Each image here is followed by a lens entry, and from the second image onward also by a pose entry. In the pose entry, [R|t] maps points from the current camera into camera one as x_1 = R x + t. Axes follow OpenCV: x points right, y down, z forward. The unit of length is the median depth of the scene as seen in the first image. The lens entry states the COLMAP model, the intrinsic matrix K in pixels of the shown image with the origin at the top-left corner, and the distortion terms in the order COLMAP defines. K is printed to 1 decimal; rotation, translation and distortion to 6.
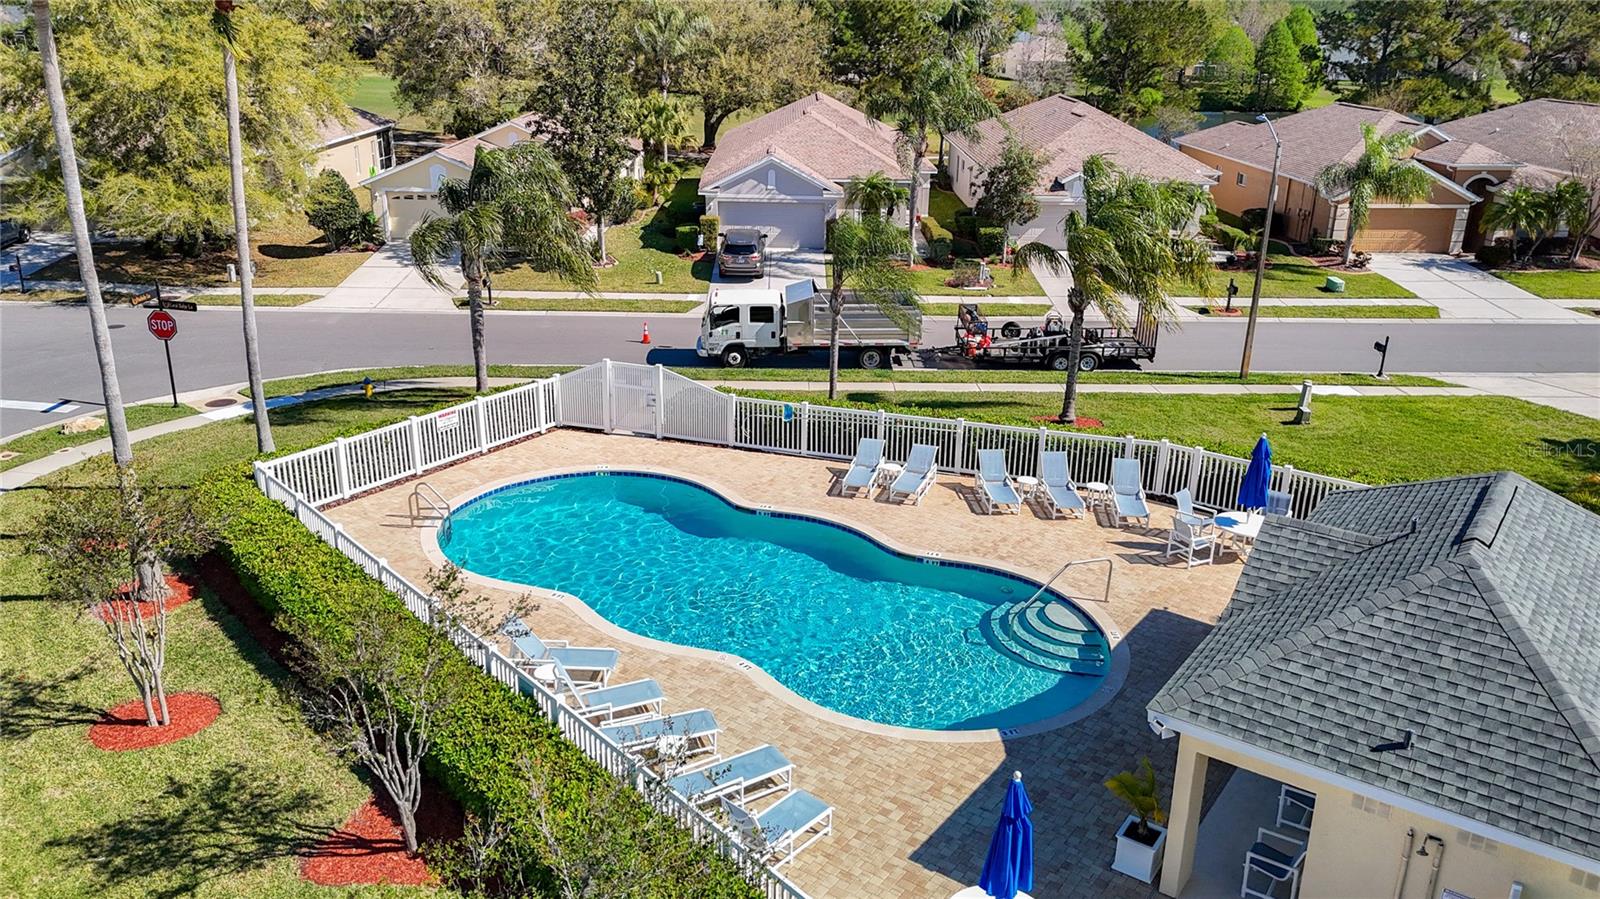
lens RADIAL K [[1194.1, 0, 800.0], [0, 1194.1, 449.5], [0, 0, 1]] dist [0.119031, -0.191757]
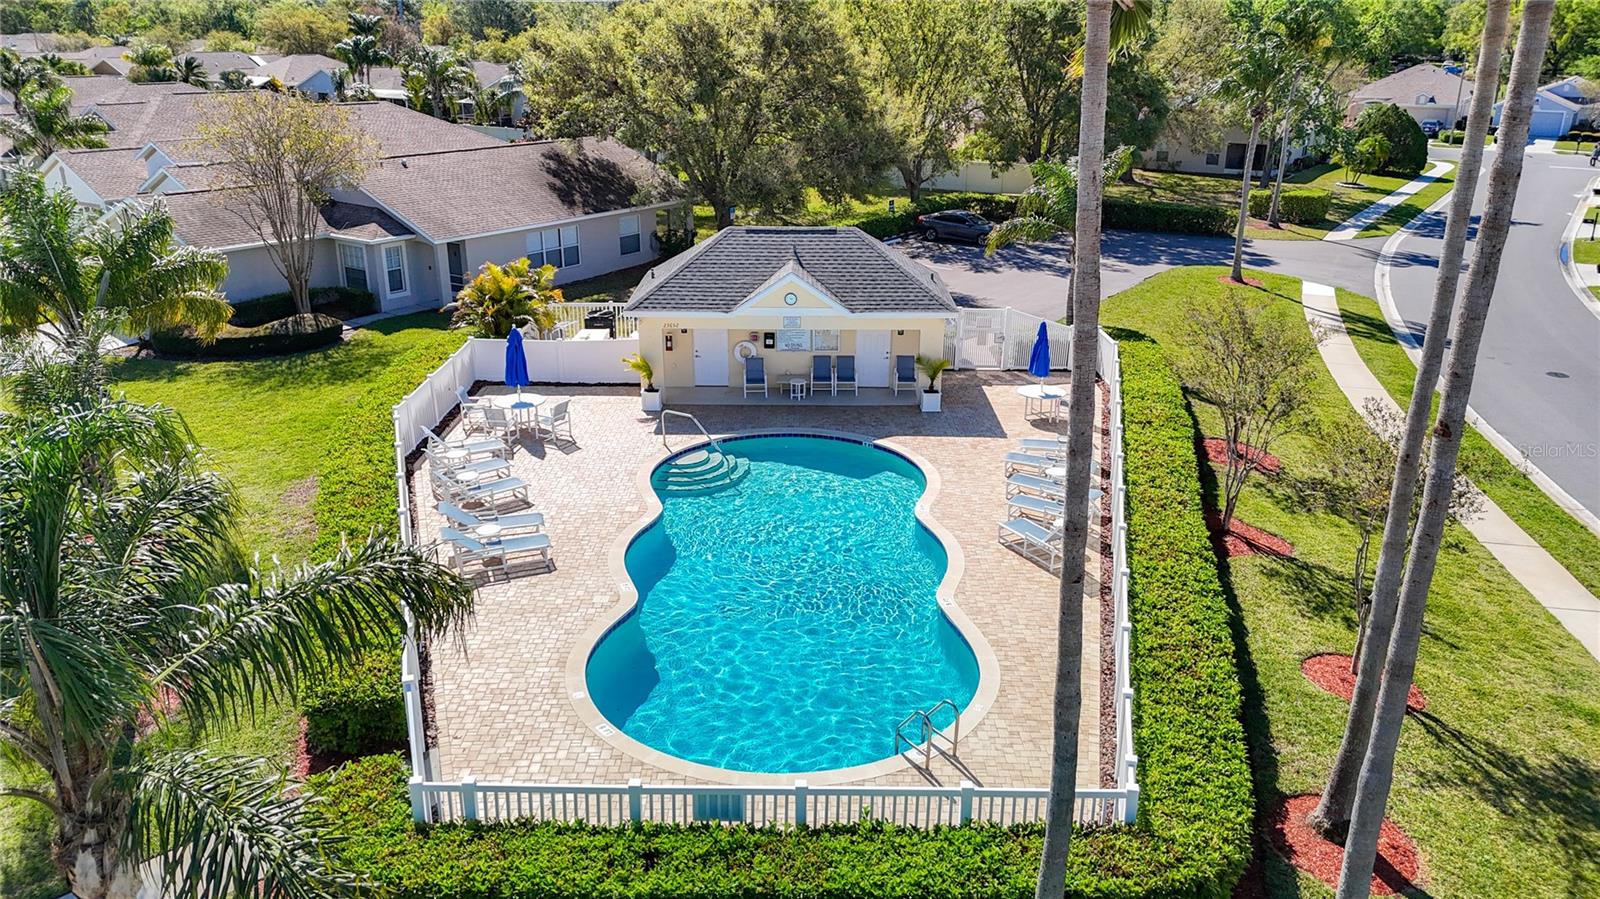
lens RADIAL K [[1191.6, 0, 774.0], [0, 1191.6, 448.4], [0, 0, 1]] dist [0.091941, -0.095955]
pose [[-0.544890, -0.300457, 0.782829, -0.713056], [0.276661, 0.816896, 0.506103, -0.425133], [-0.791551, 0.492349, -0.361993, 1.180126]]
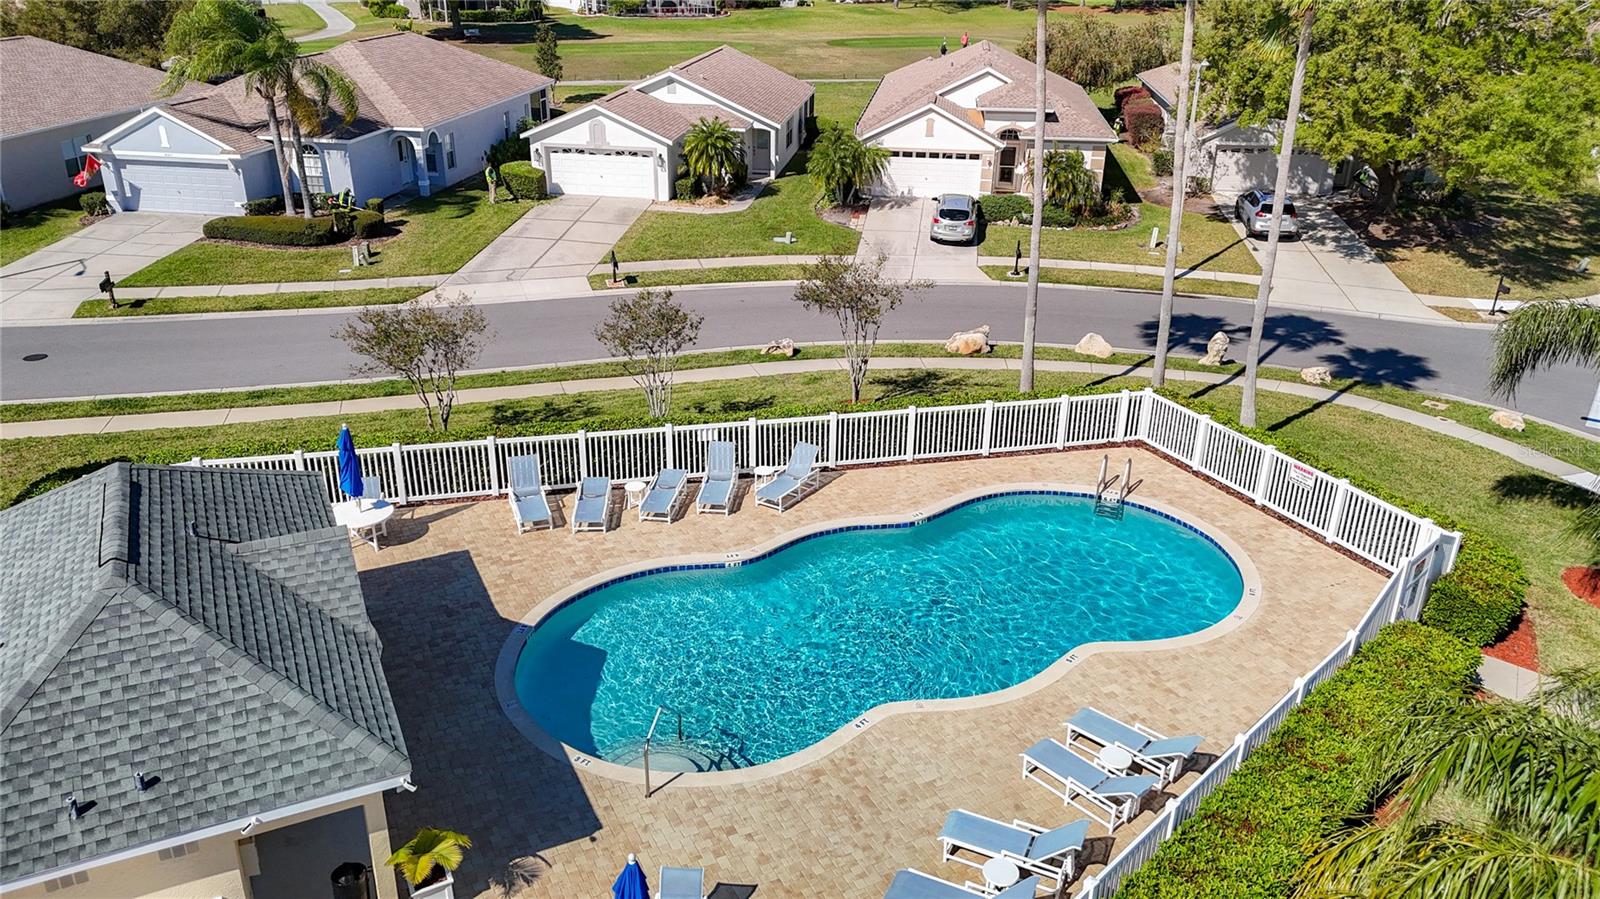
lens RADIAL K [[1194.1, 0, 800.0], [0, 1194.1, 449.5], [0, 0, 1]] dist [0.119031, -0.191757]
pose [[-0.468471, 0.332651, -0.818461, 0.665142], [-0.317536, 0.801105, 0.507348, -0.387331], [0.824443, 0.497569, -0.269665, 0.992992]]
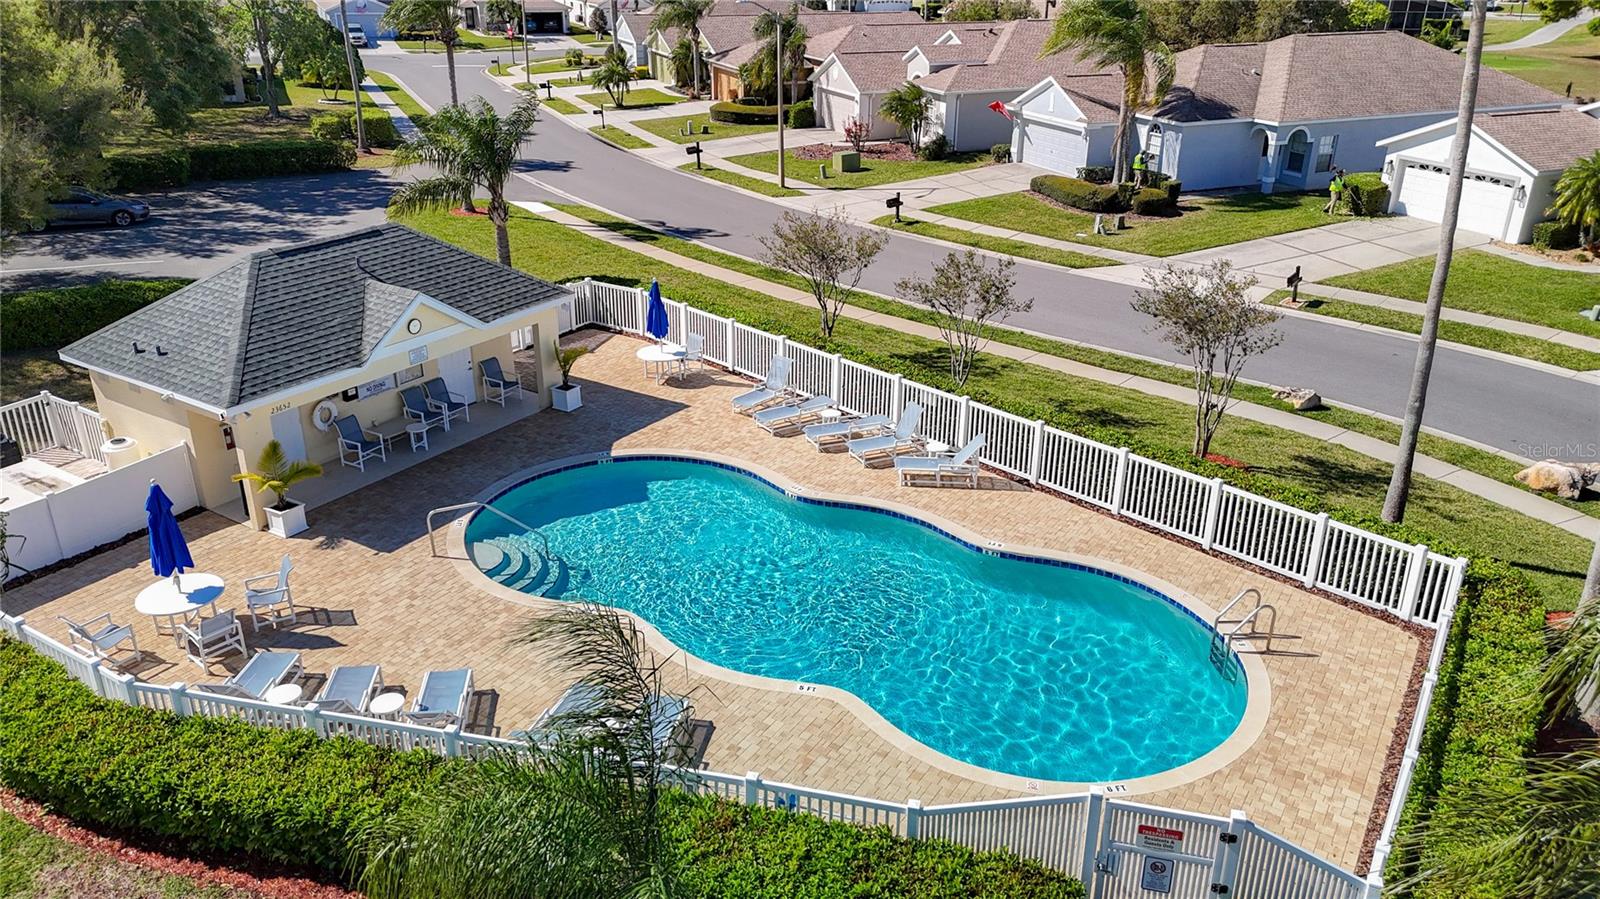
lens RADIAL K [[1194.1, 0, 800.0], [0, 1194.1, 449.5], [0, 0, 1]] dist [0.119031, -0.191757]
pose [[-0.999318, -0.004533, -0.036640, 0.007111], [-0.028118, 0.736582, 0.675763, -0.492683], [0.023925, 0.676333, -0.736207, 1.405128]]
